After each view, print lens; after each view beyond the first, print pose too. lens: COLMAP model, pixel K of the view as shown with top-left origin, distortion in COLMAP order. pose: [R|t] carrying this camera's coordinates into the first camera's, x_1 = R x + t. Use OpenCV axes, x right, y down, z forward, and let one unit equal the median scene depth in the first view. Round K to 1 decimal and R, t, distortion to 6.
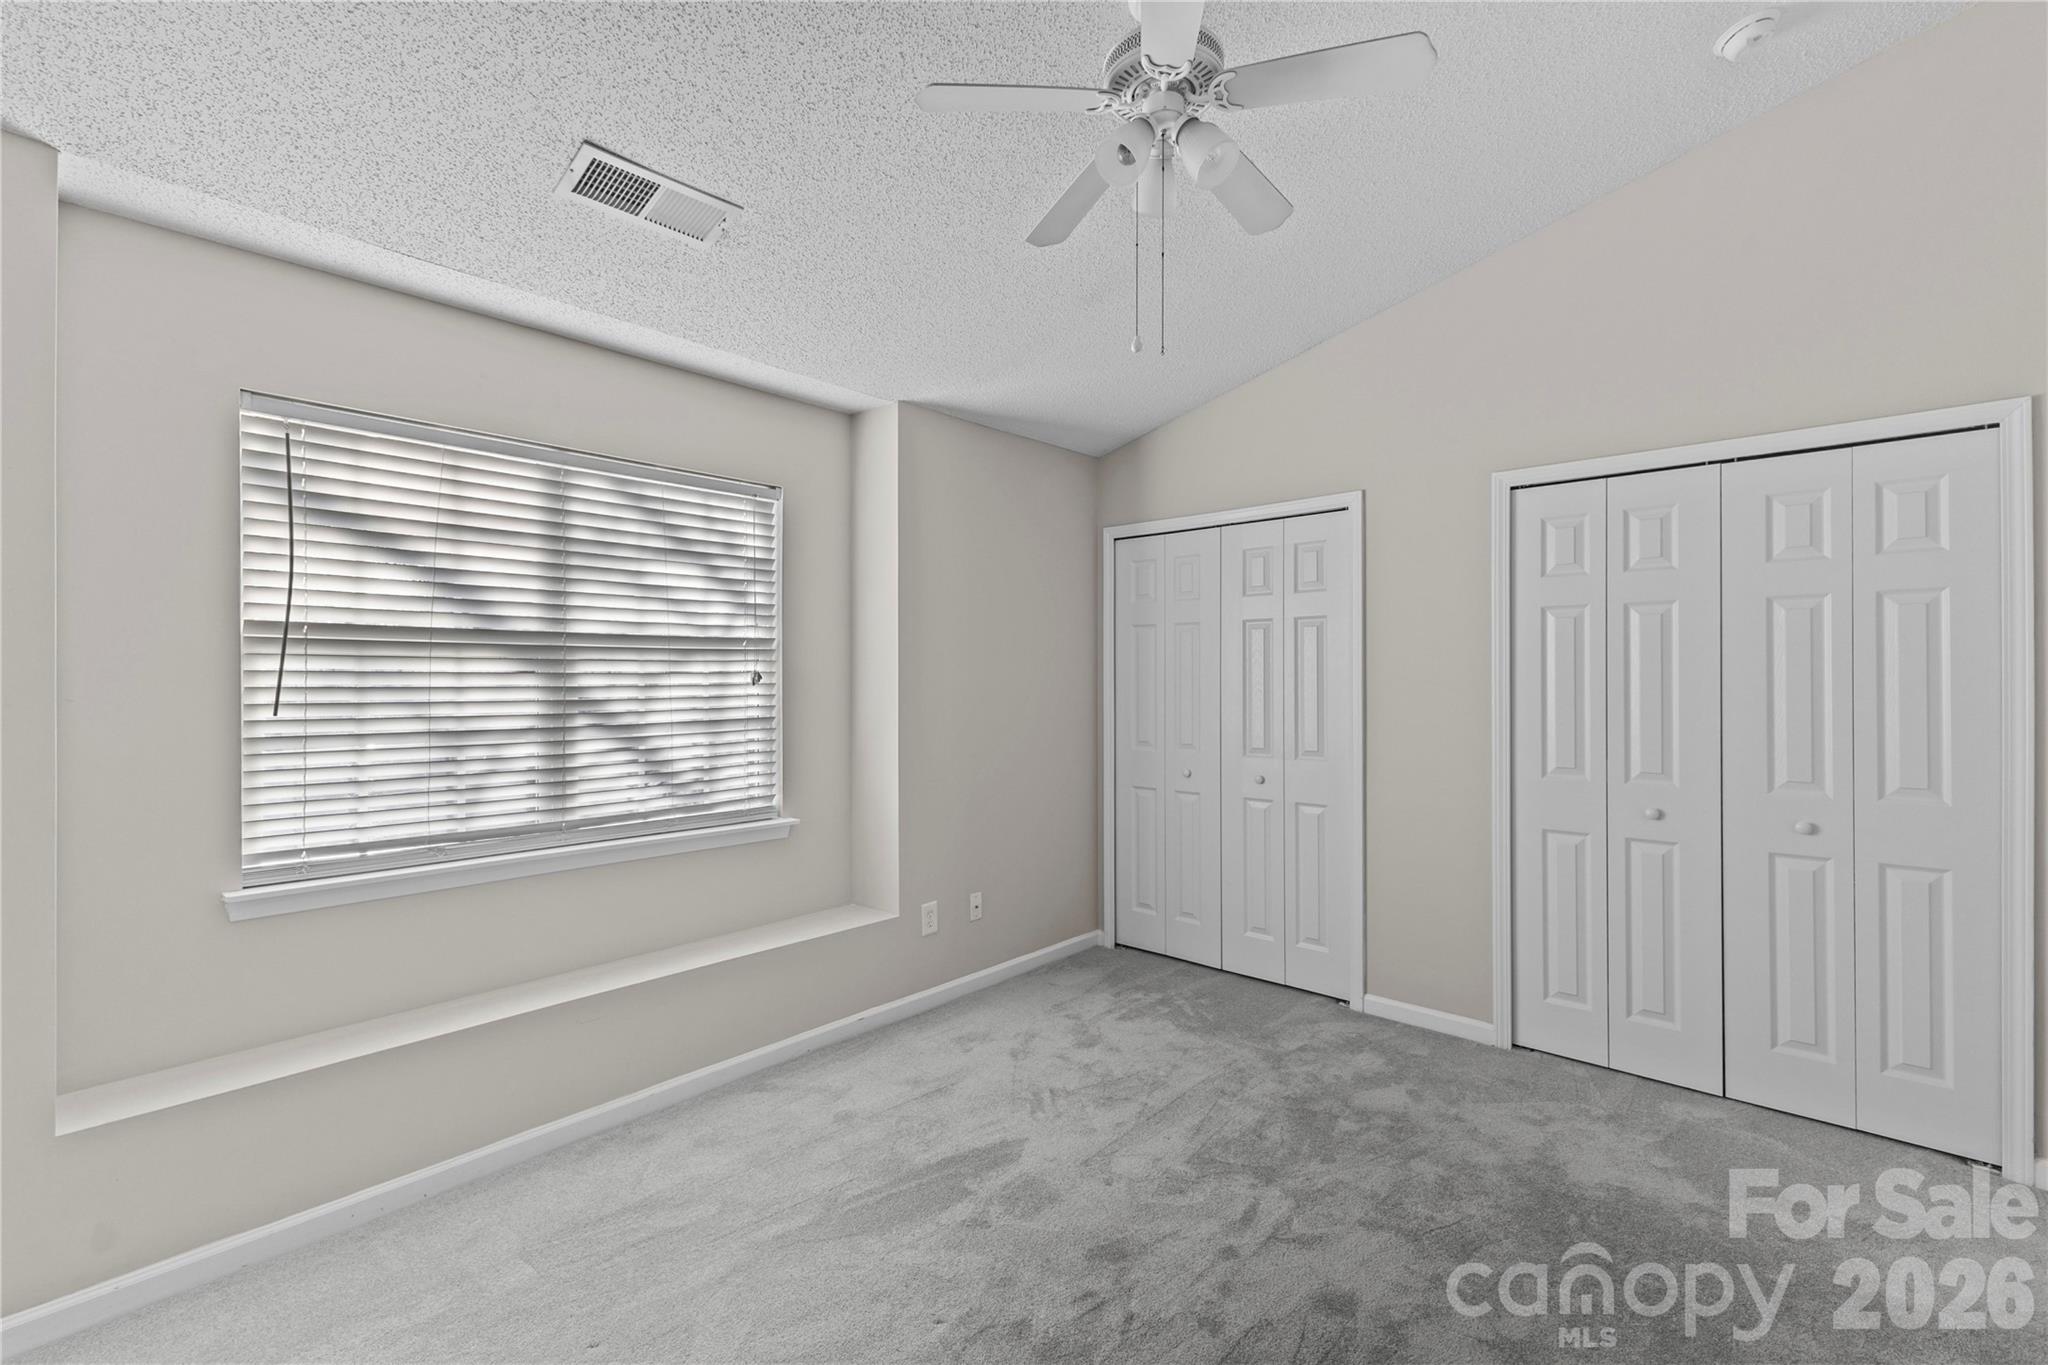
lens RADIAL K [[879.4, 0, 1025.4], [0, 879.4, 675.7], [0, 0, 1]] dist [0.004881, -0.000099]
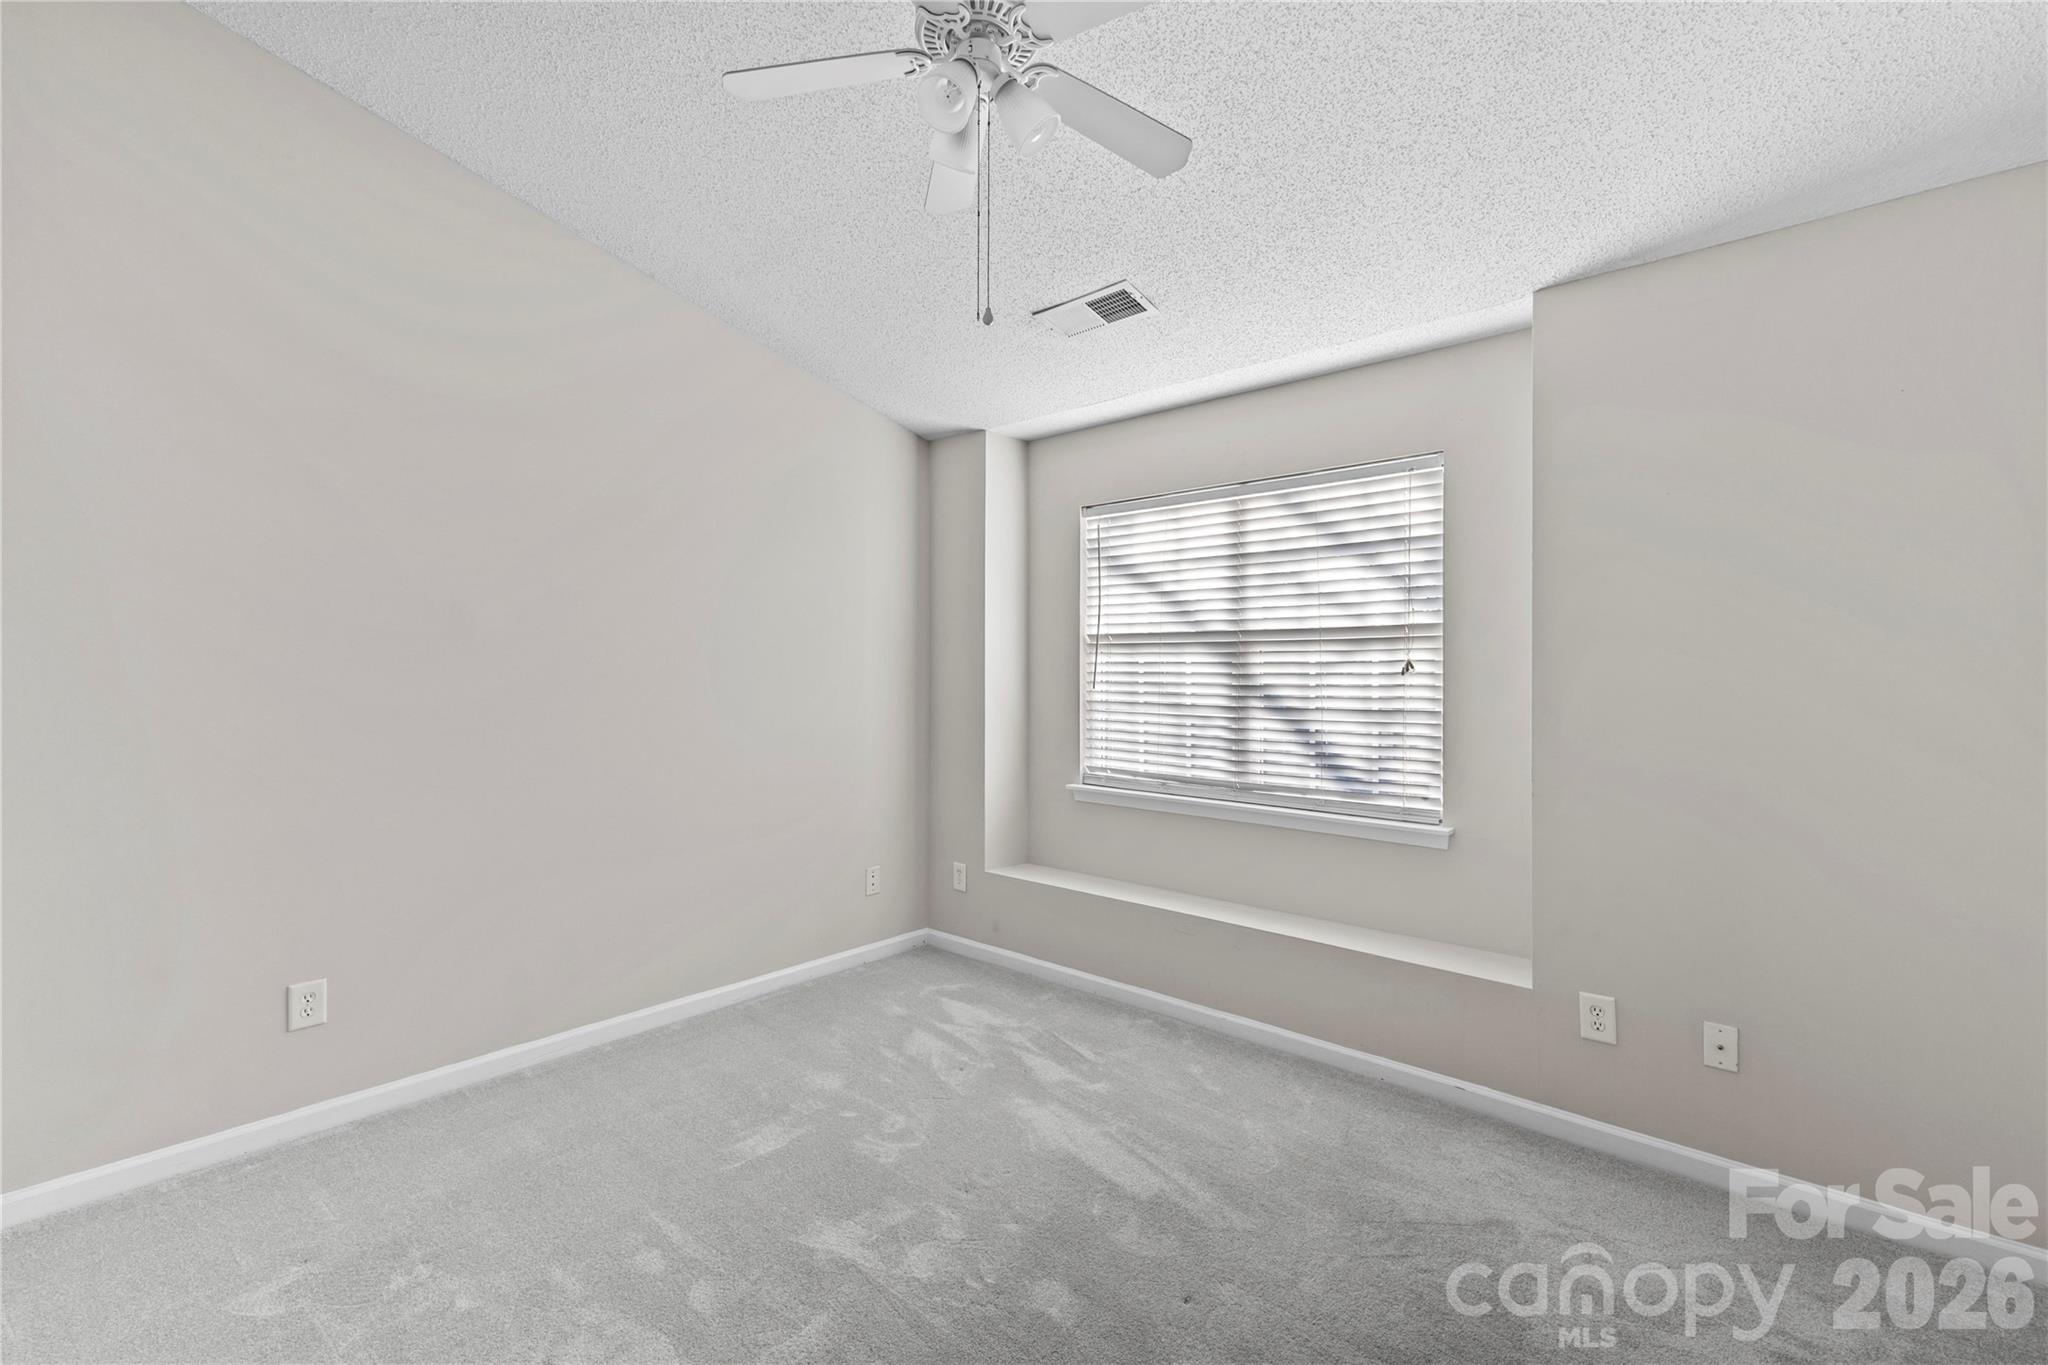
lens RADIAL K [[879.4, 0, 1025.4], [0, 879.4, 675.7], [0, 0, 1]] dist [0.004881, -0.000099]
pose [[0.010272, 0.008358, -0.999912, 0.672736], [-0.000530, 0.999965, 0.008353, 0.004383], [0.999947, 0.000445, 0.010276, 0.643667]]
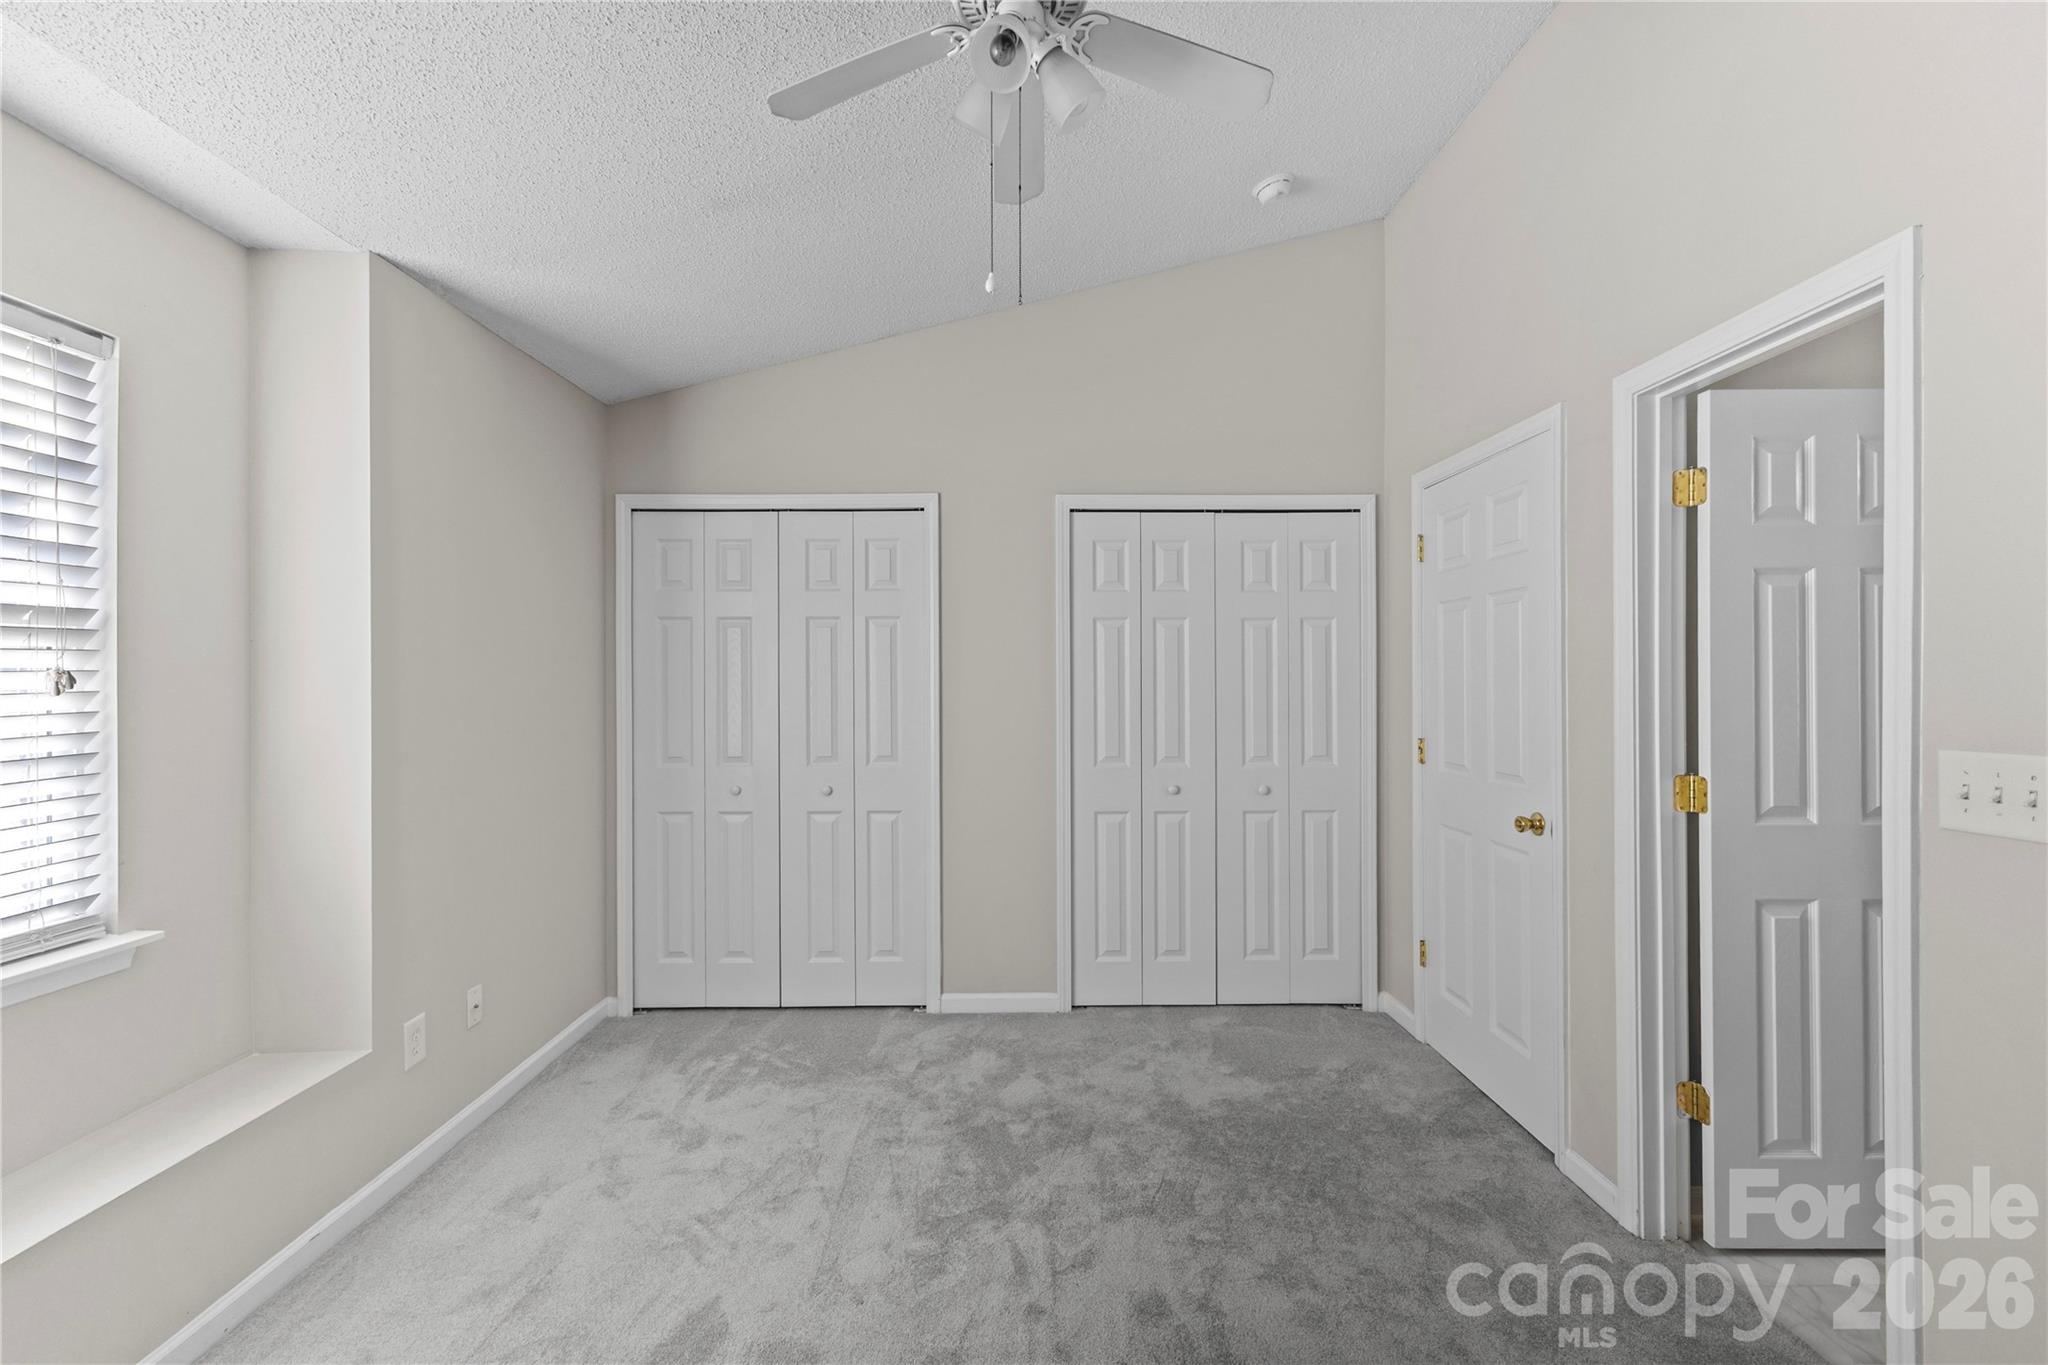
lens RADIAL K [[879.4, 0, 1025.4], [0, 879.4, 675.7], [0, 0, 1]] dist [0.004881, -0.000099]
pose [[0.732233, 0.002398, 0.681050, -0.266363], [0.000604, 0.999991, -0.004170, 0.002090], [-0.681054, 0.003465, 0.732225, 0.228427]]
